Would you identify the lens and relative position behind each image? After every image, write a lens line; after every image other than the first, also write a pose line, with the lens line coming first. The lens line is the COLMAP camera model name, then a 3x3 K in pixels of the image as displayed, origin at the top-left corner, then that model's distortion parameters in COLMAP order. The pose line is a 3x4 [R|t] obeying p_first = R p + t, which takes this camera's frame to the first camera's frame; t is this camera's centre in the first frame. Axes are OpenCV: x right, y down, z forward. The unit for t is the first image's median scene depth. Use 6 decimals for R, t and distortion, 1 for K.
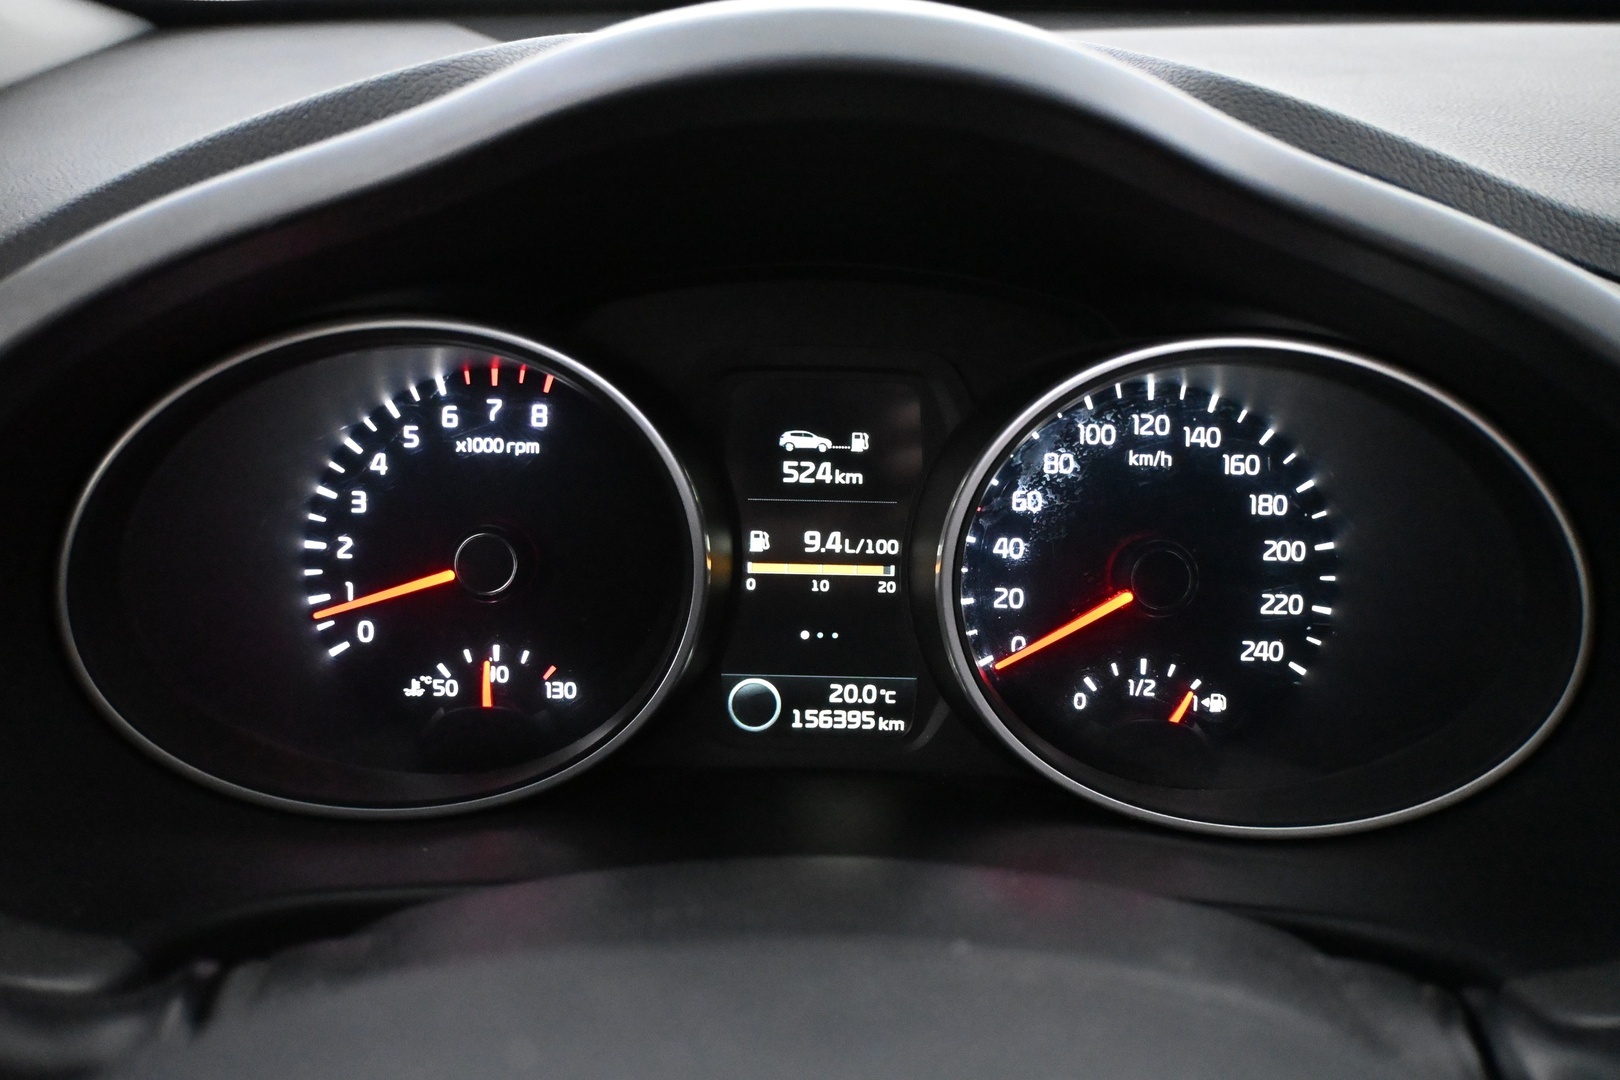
lens RADIAL K [[1332.2, 0, 810.0], [0, 1332.2, 540.0], [0, 0, 1]] dist [0.003666, 0.001704]
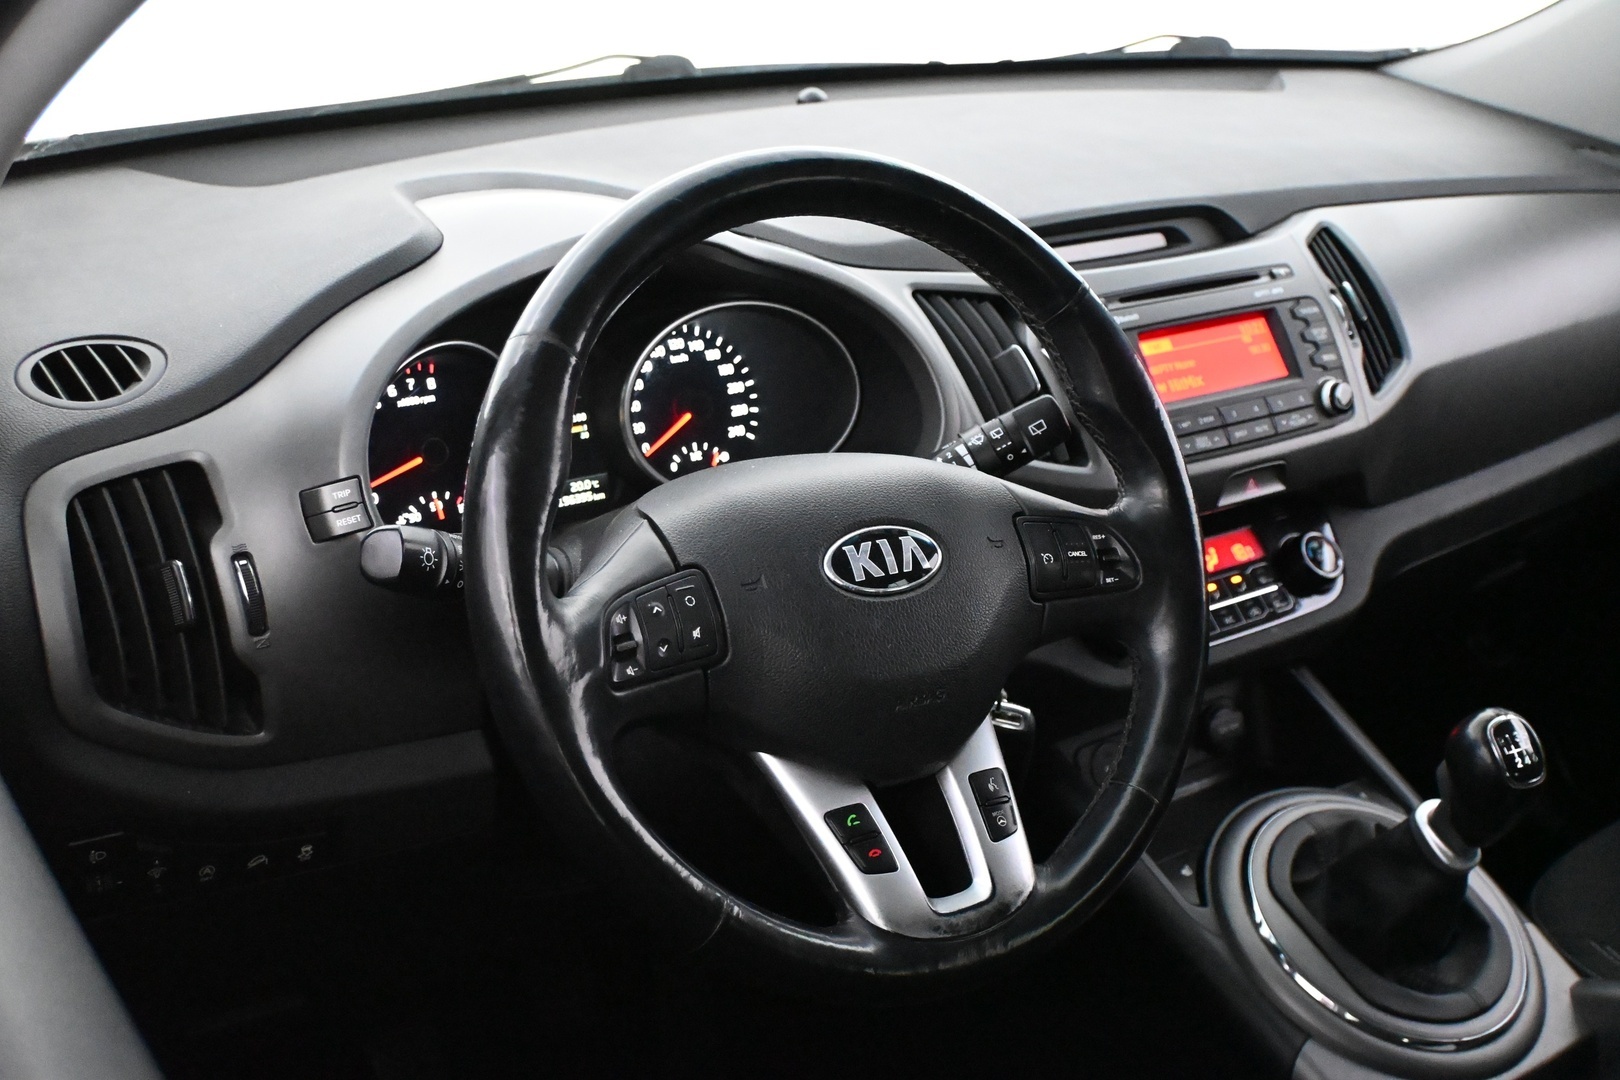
lens RADIAL K [[1681.0, 0, 810.0], [0, 1681.0, 540.0], [0, 0, 1]] dist [-0.006594, -0.022032]
pose [[0.826579, -0.215419, 0.519963, -1.154708], [0.224624, 0.973351, 0.046174, 0.164566], [-0.516053, 0.078630, 0.852940, -1.607514]]
